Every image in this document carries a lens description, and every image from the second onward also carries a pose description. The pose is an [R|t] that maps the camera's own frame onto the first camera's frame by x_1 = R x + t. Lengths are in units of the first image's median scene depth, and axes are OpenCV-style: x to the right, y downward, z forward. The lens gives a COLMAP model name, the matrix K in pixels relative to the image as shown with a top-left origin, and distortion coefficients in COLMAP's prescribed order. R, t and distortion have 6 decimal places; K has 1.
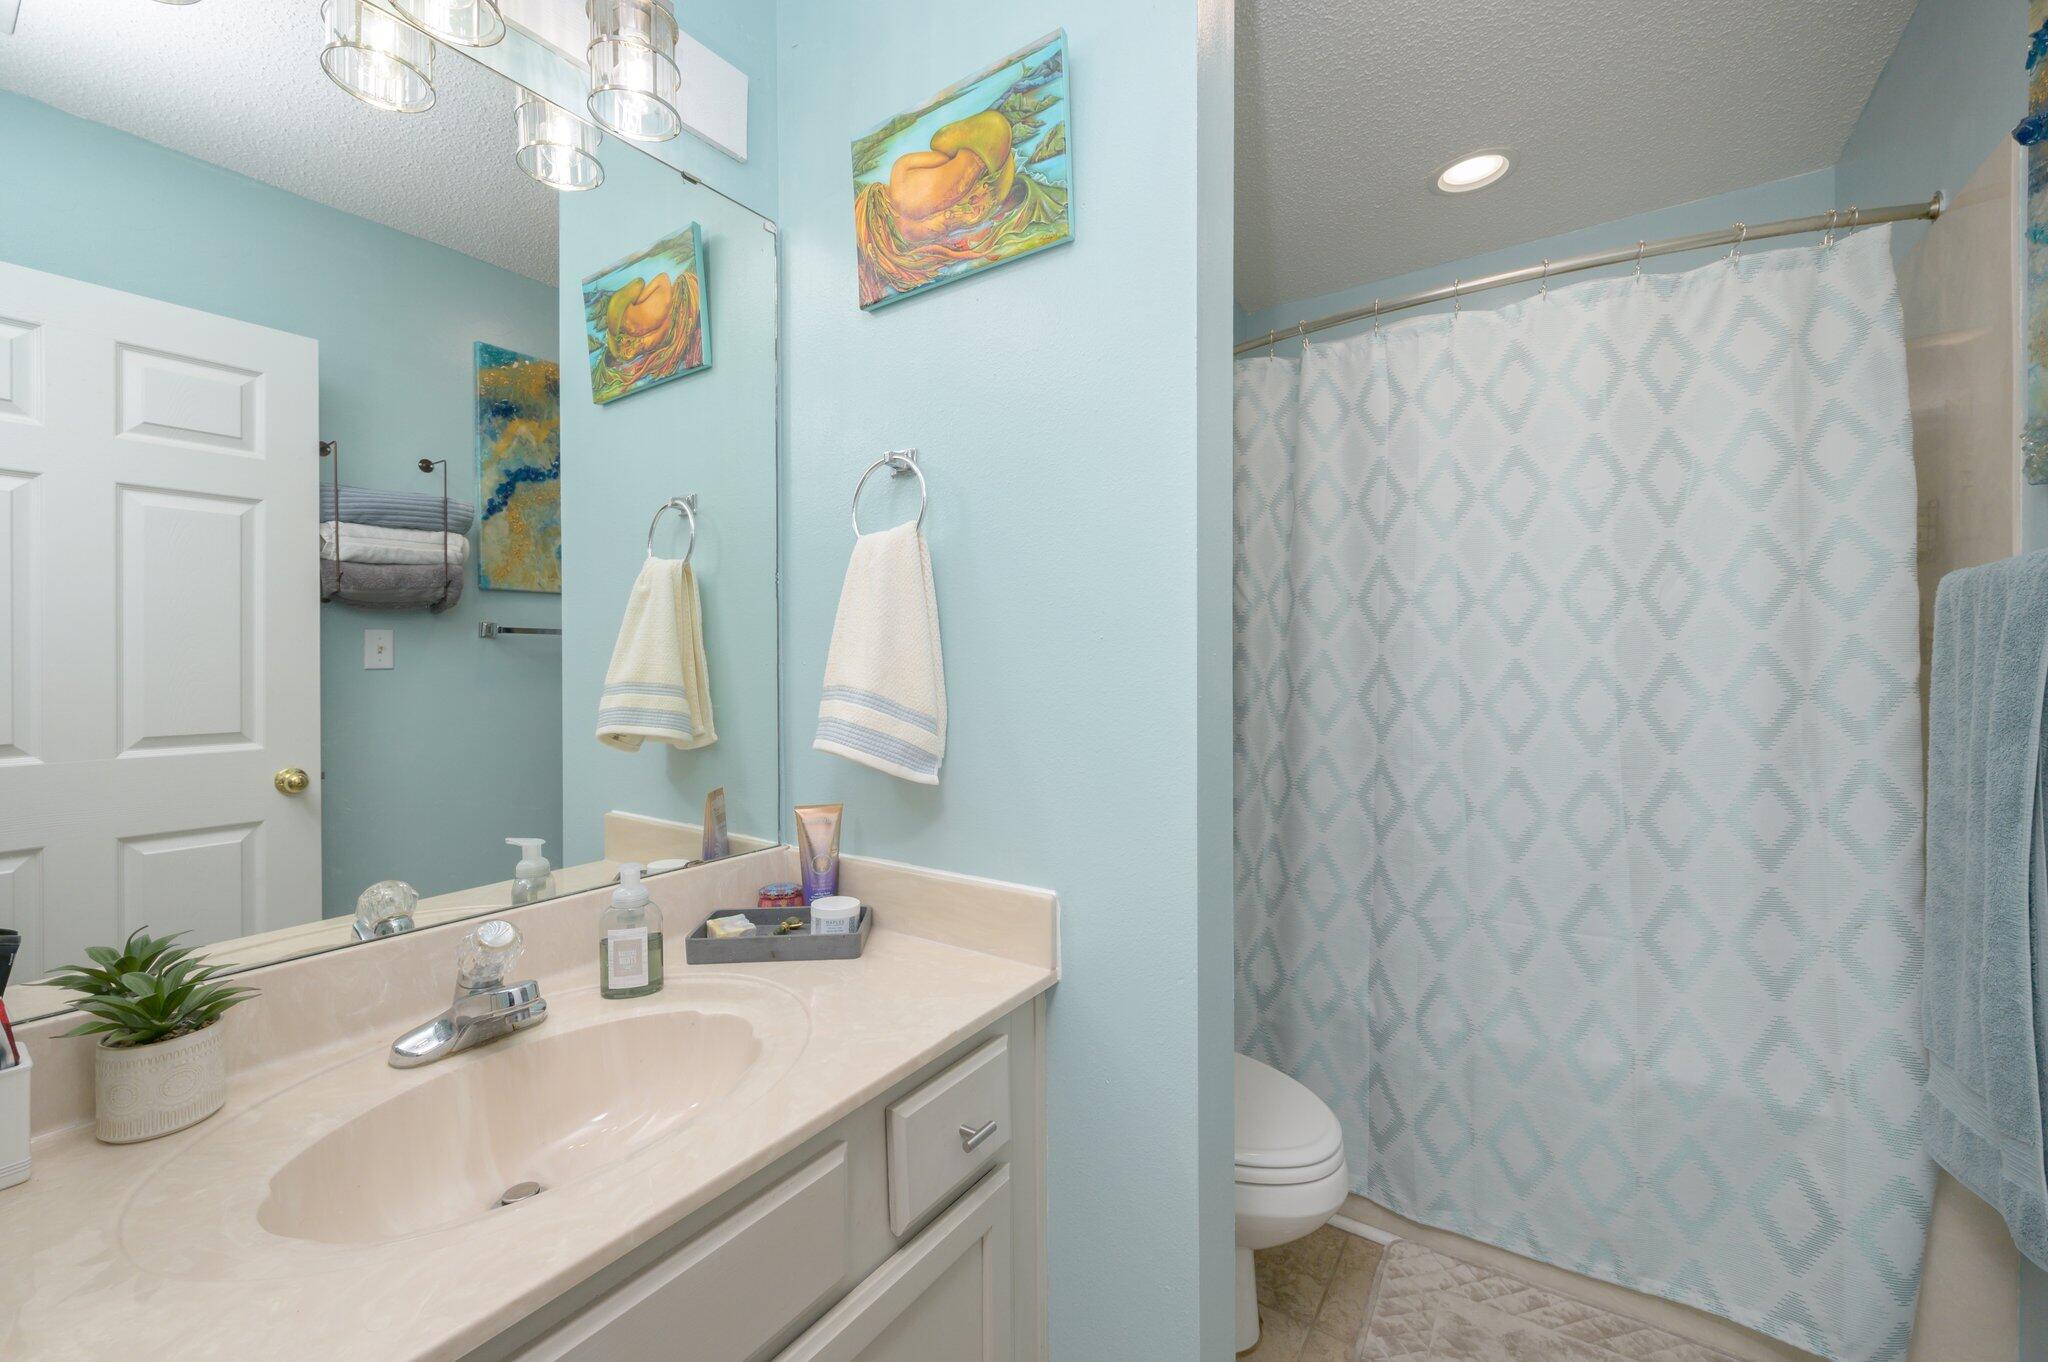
lens RADIAL K [[817.1, 0, 1011.7], [0, 817.1, 712.5], [0, 0, 1]] dist [0.001538, 0.000023]
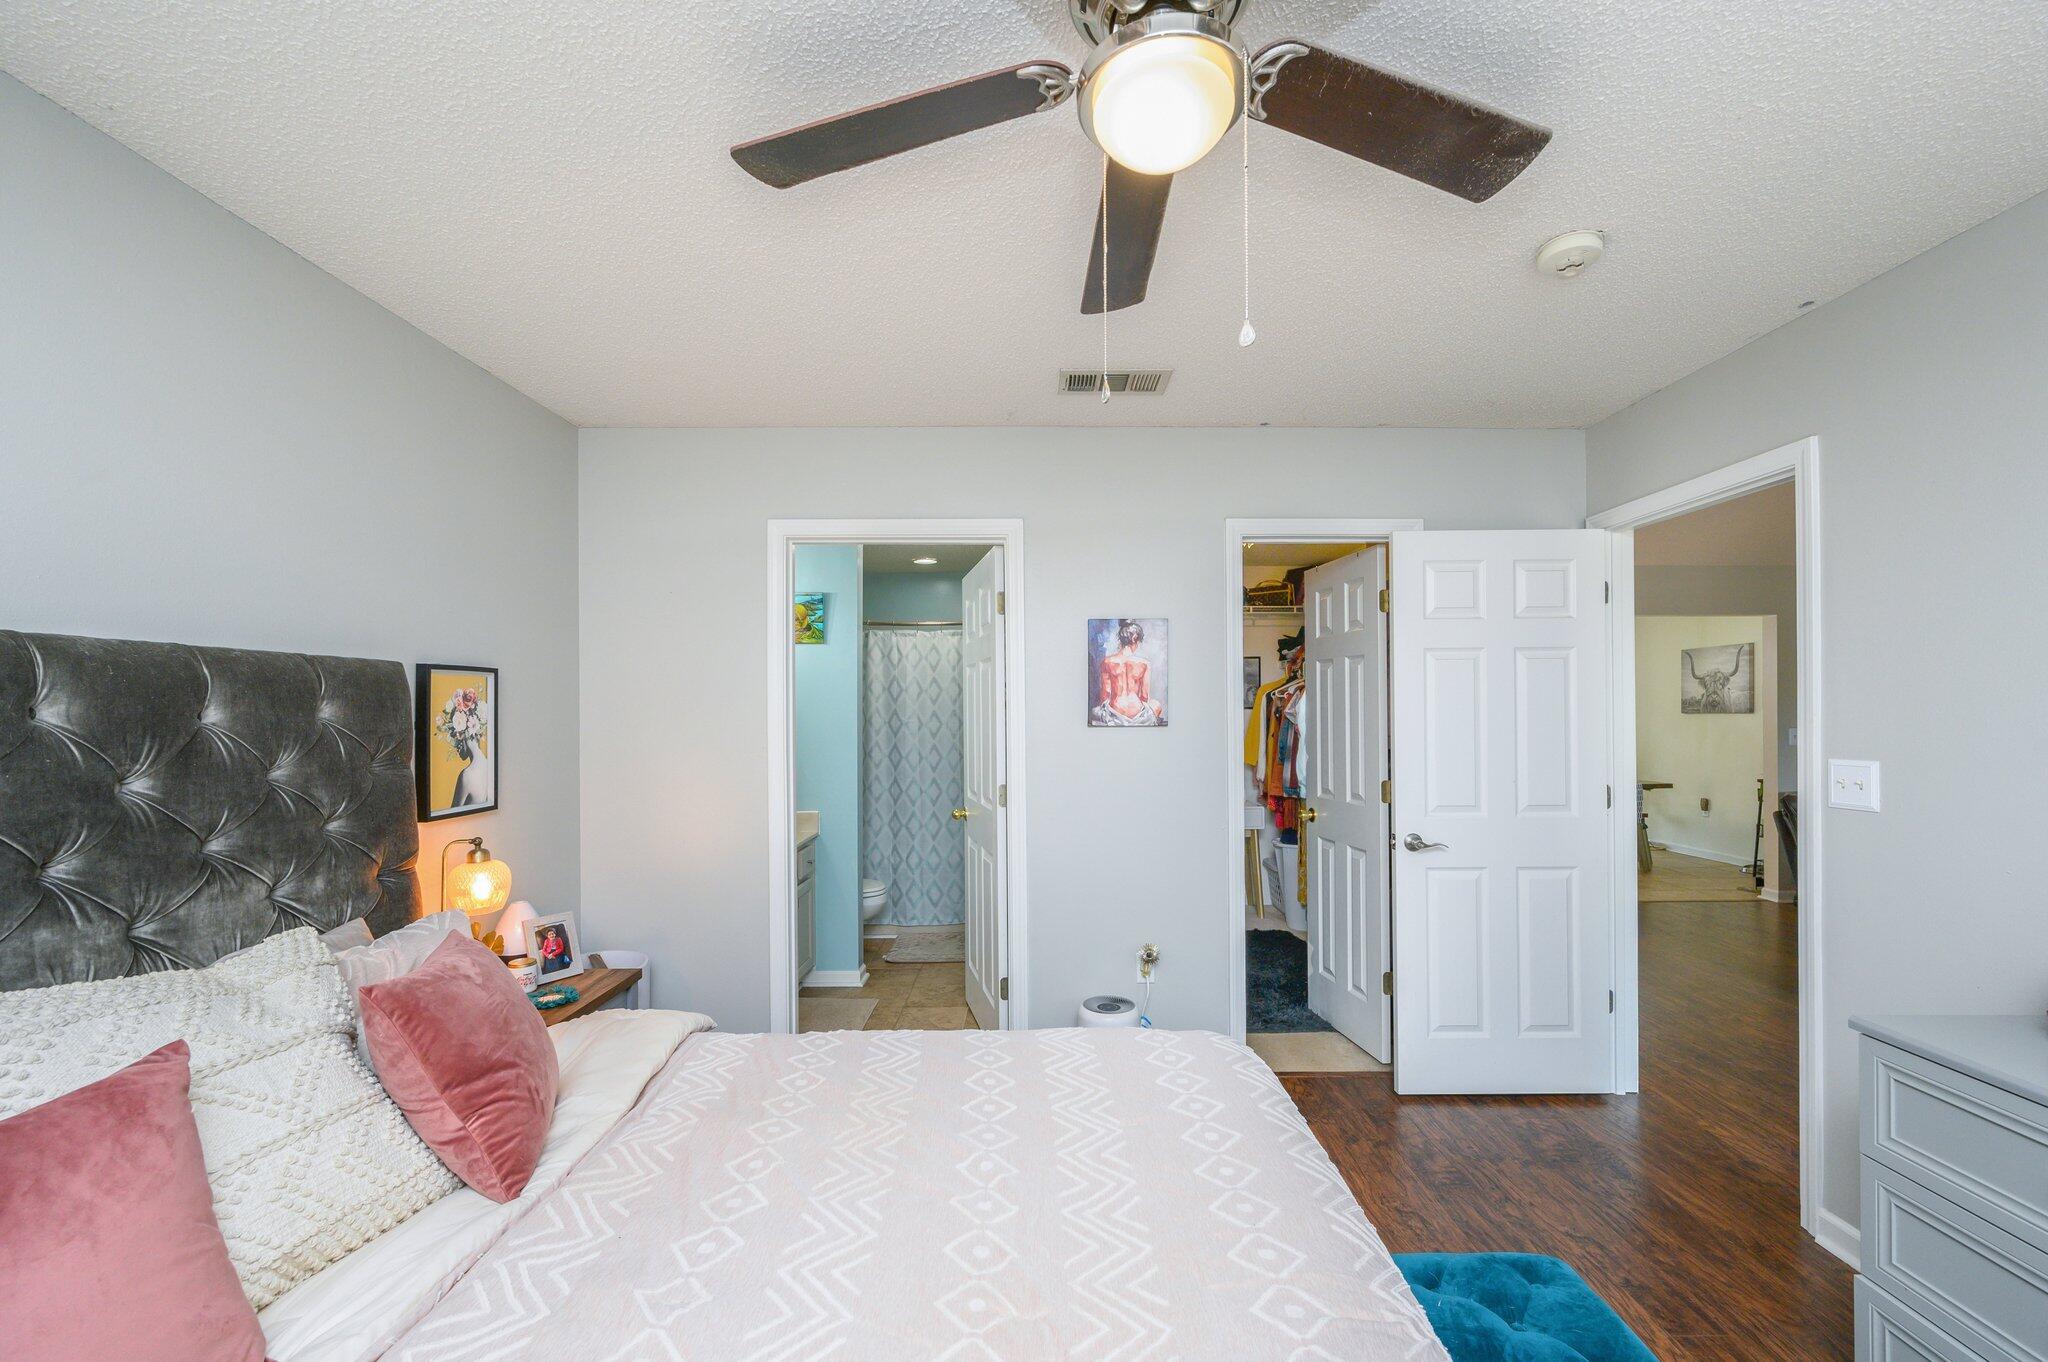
lens RADIAL K [[817.1, 0, 1011.7], [0, 817.1, 712.5], [0, 0, 1]] dist [0.001538, 0.000023]
pose [[0.827560, 0.003887, 0.561364, -0.901435], [0.003350, 0.999924, -0.011863, -0.147209], [-0.561368, 0.011698, 0.827484, -1.766921]]
